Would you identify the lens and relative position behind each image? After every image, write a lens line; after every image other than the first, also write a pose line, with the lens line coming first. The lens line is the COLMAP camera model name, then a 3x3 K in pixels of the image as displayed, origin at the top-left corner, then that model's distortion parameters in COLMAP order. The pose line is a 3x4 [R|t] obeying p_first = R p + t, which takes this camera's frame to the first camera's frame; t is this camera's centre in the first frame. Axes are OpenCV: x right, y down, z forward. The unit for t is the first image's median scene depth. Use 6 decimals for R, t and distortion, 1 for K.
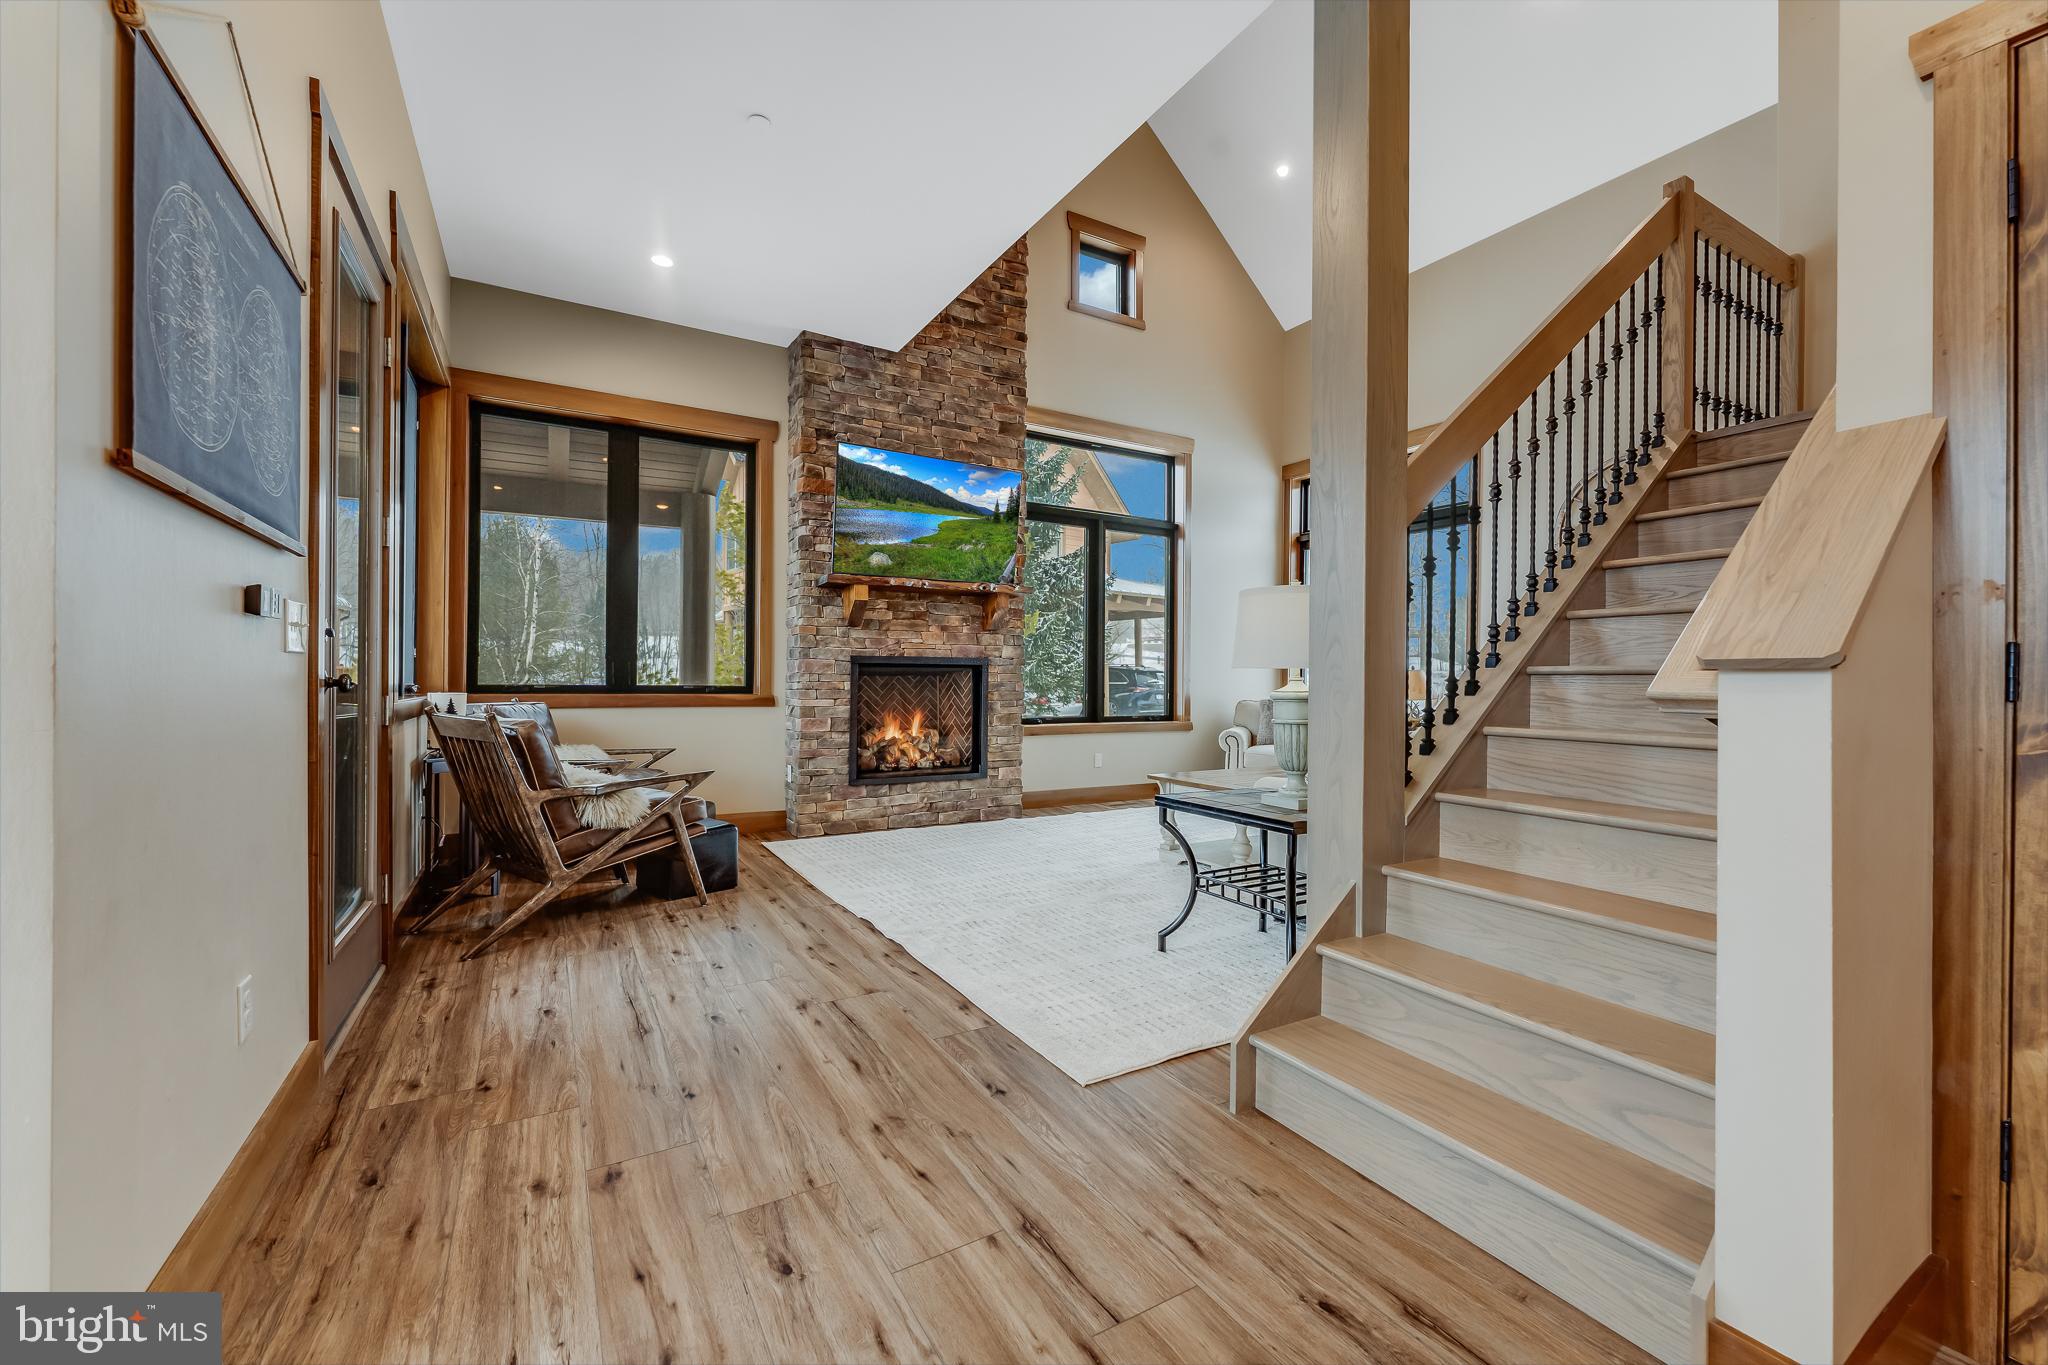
lens RADIAL K [[808.5, 0, 1023.4], [0, 808.5, 684.2], [0, 0, 1]] dist [0.000678, 0.000035]
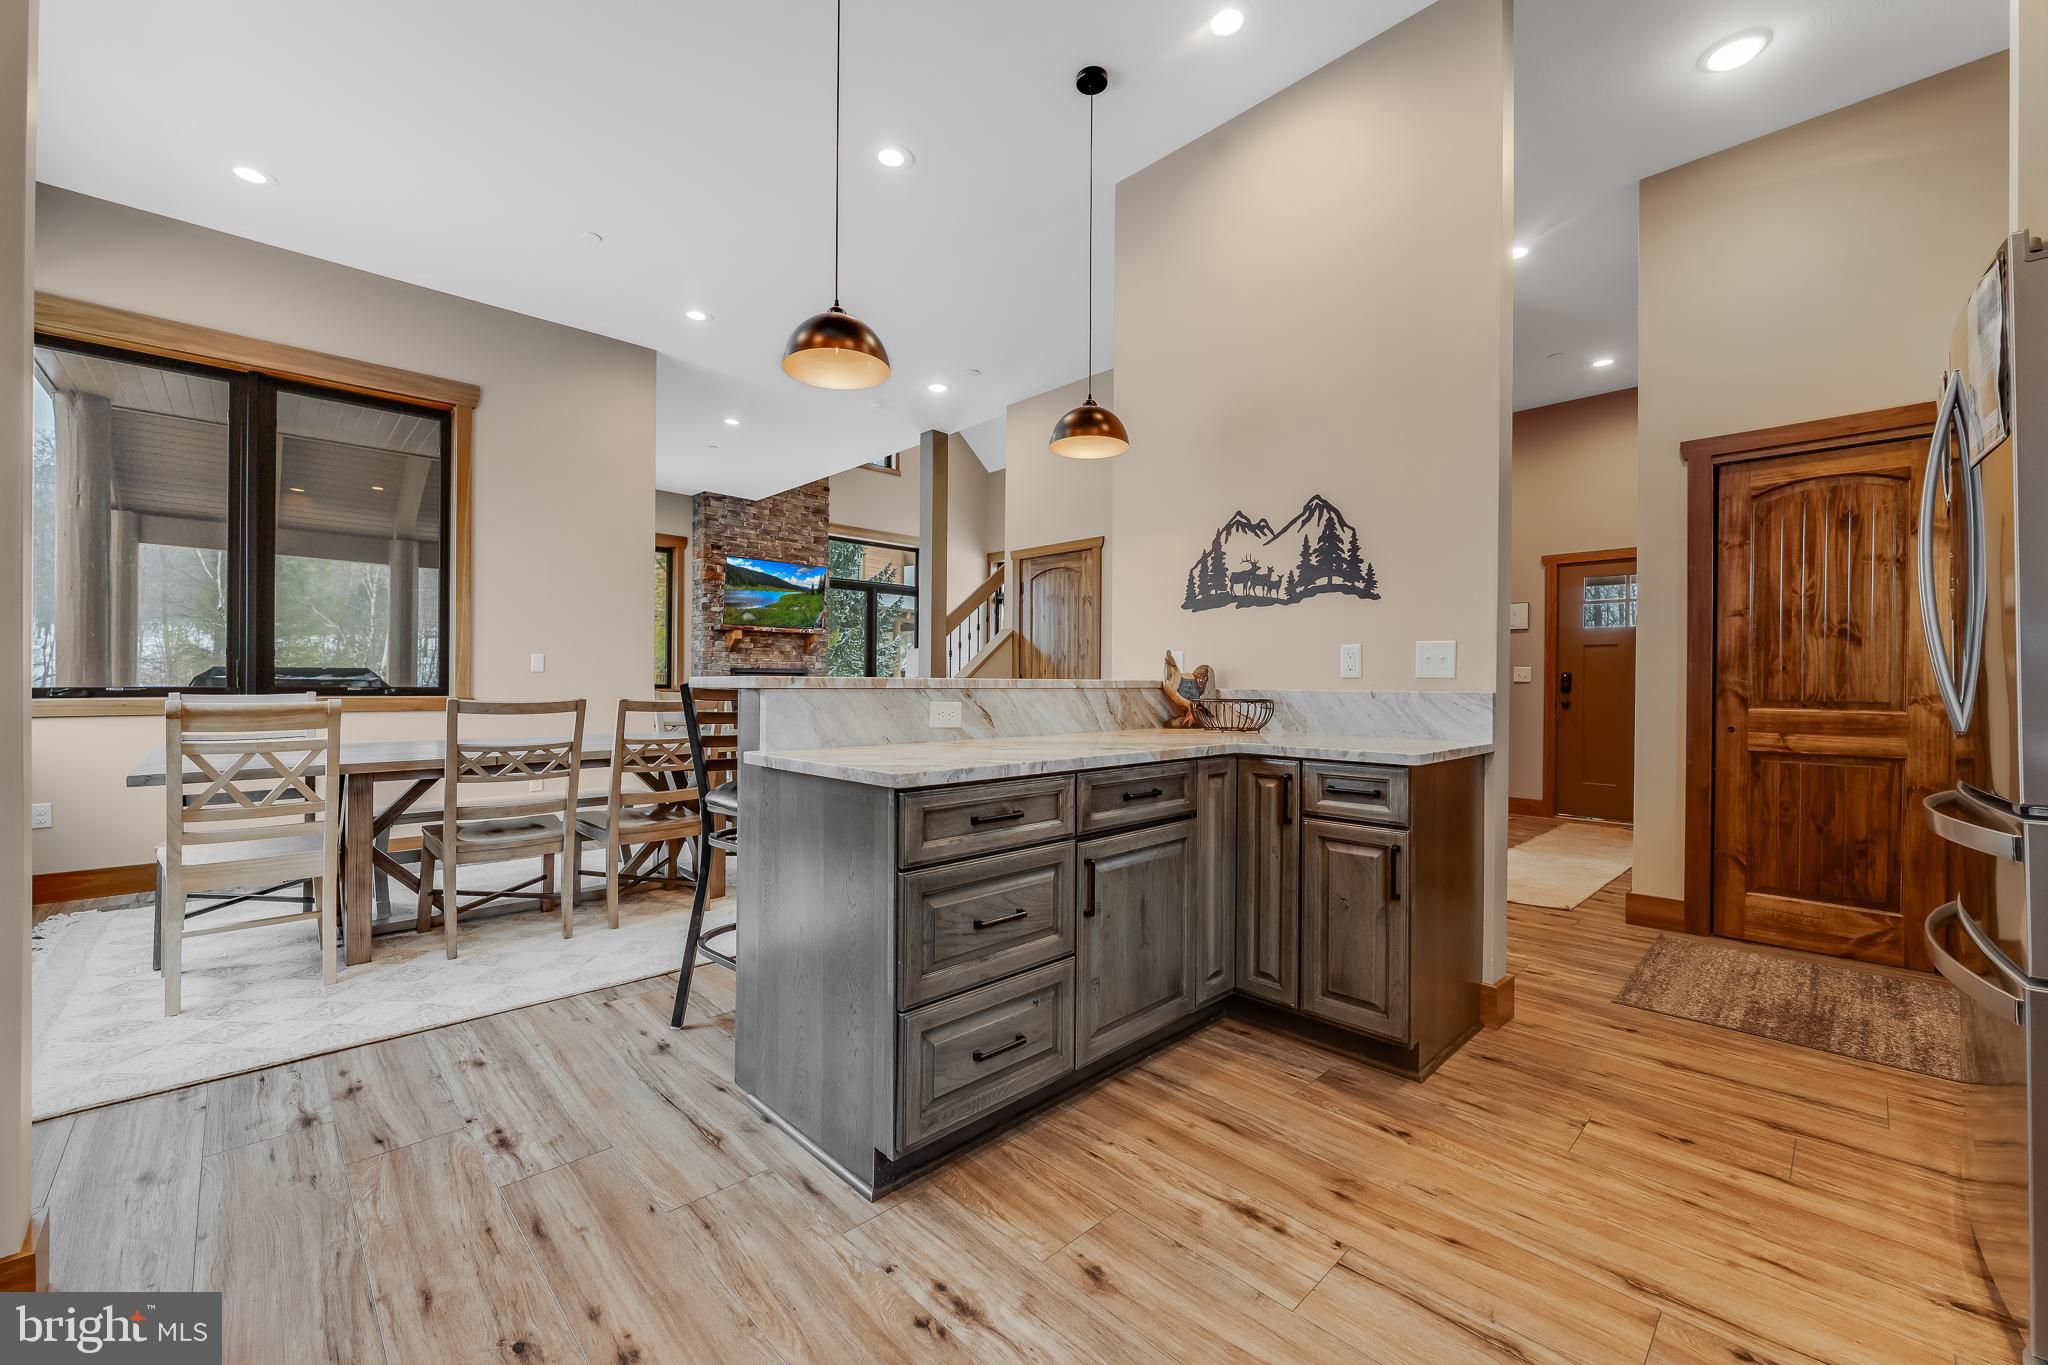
lens RADIAL K [[808.5, 0, 1024.3], [0, 808.5, 683.4], [0, 0, 1]] dist [0.000678, 0.000035]
pose [[0.971986, 0.001115, 0.235035, 0.003128], [-0.001330, 0.999999, 0.000753, -0.002316], [-0.235033, -0.001044, 0.971987, -0.917519]]
